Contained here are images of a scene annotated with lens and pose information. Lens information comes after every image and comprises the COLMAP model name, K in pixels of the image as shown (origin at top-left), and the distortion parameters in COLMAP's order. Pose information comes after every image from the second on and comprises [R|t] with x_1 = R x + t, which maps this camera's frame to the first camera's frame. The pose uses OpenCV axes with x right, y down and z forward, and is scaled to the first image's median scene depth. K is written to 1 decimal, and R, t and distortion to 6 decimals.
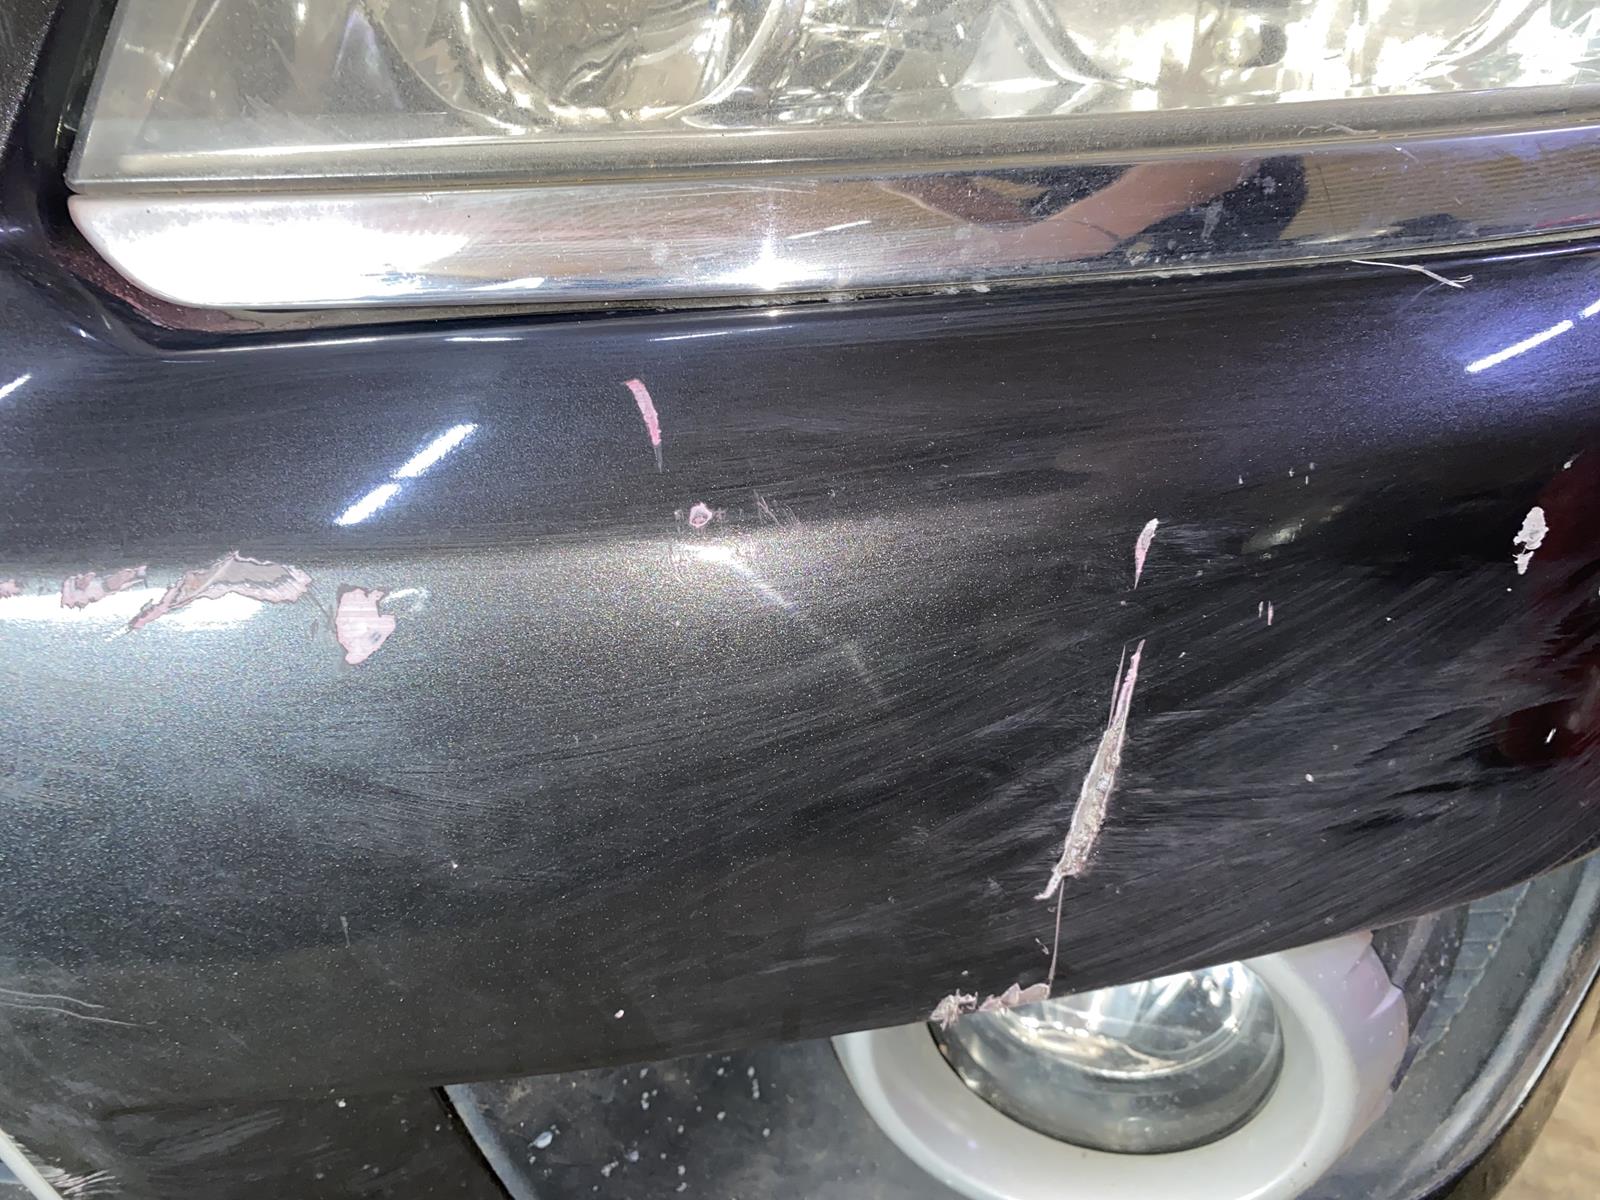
lens RADIAL K [[1214.4, 0, 798.4], [0, 1214.4, 599.6], [0, 0, 1]] dist [0.029293, -0.026844]
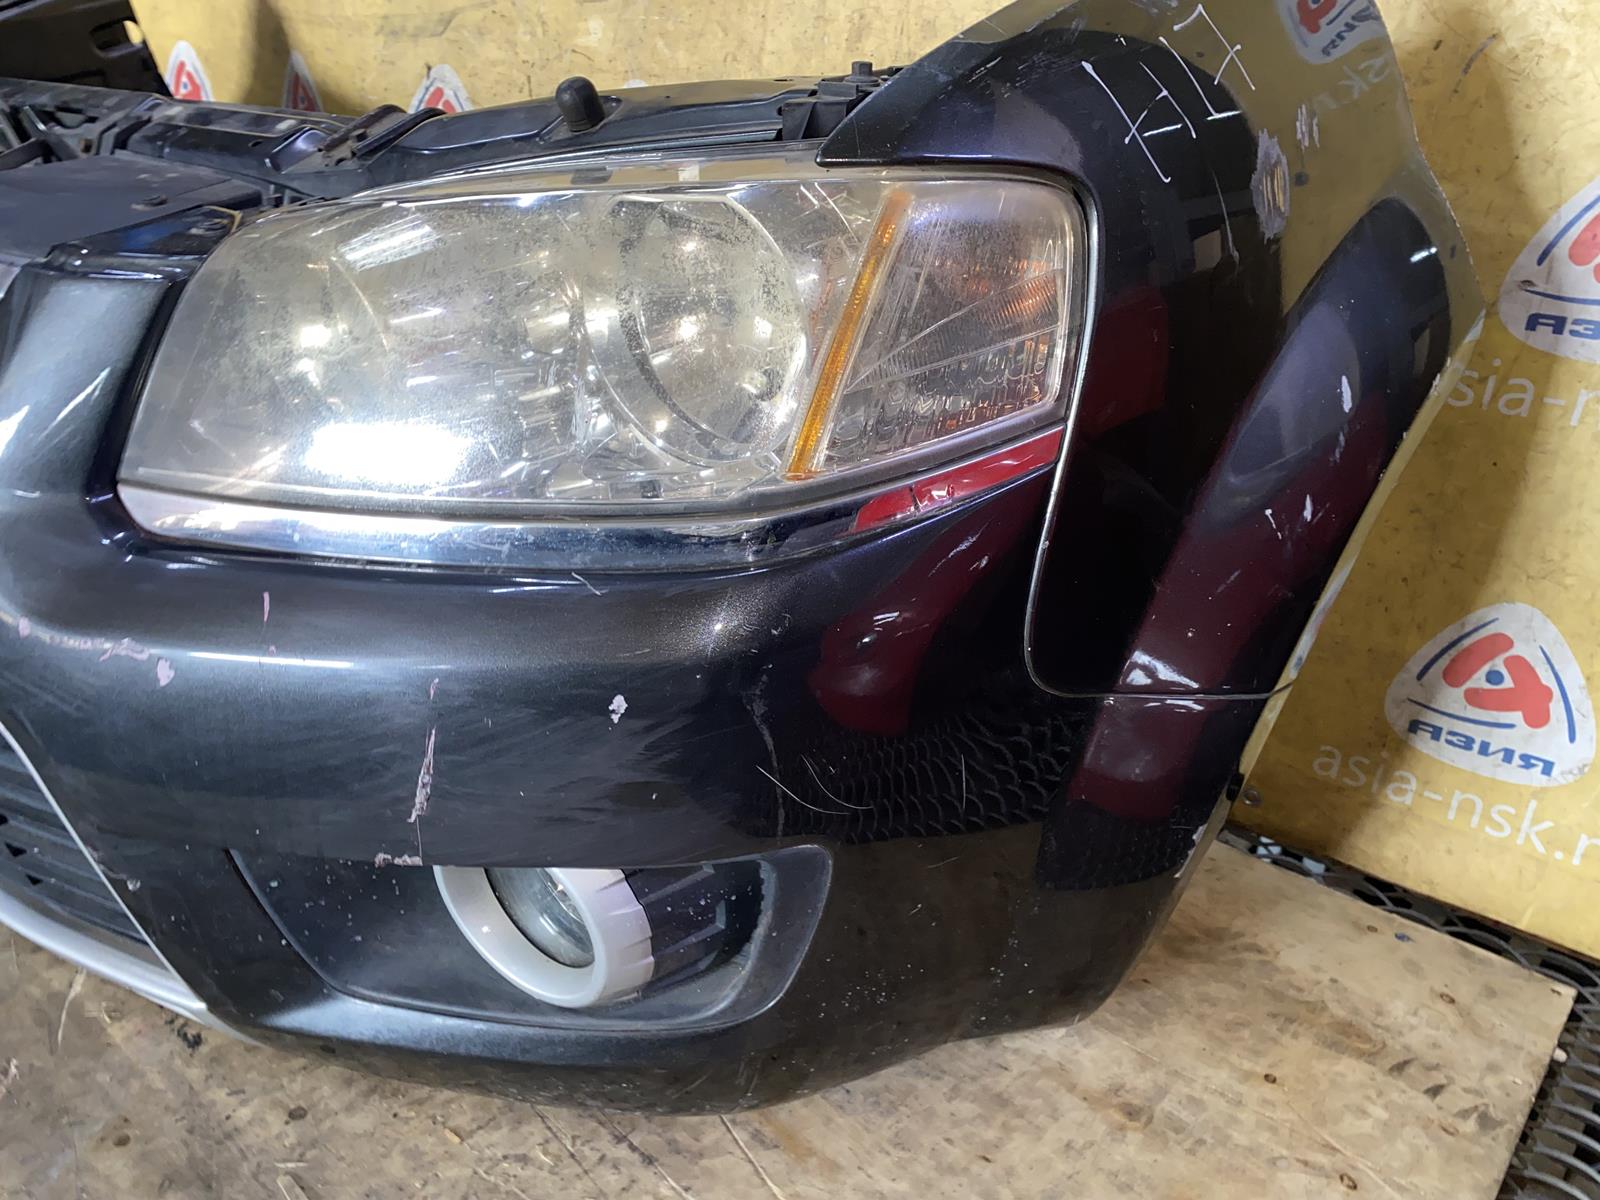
lens RADIAL K [[1214.4, 0, 741.0], [0, 1214.4, 589.7], [0, 0, 1]] dist [0.029293, -0.026844]
pose [[0.940058, 0.141305, -0.310362, 1.472583], [-0.118633, 0.988773, 0.090850, -0.494128], [0.319715, -0.048585, 0.946267, -1.025764]]
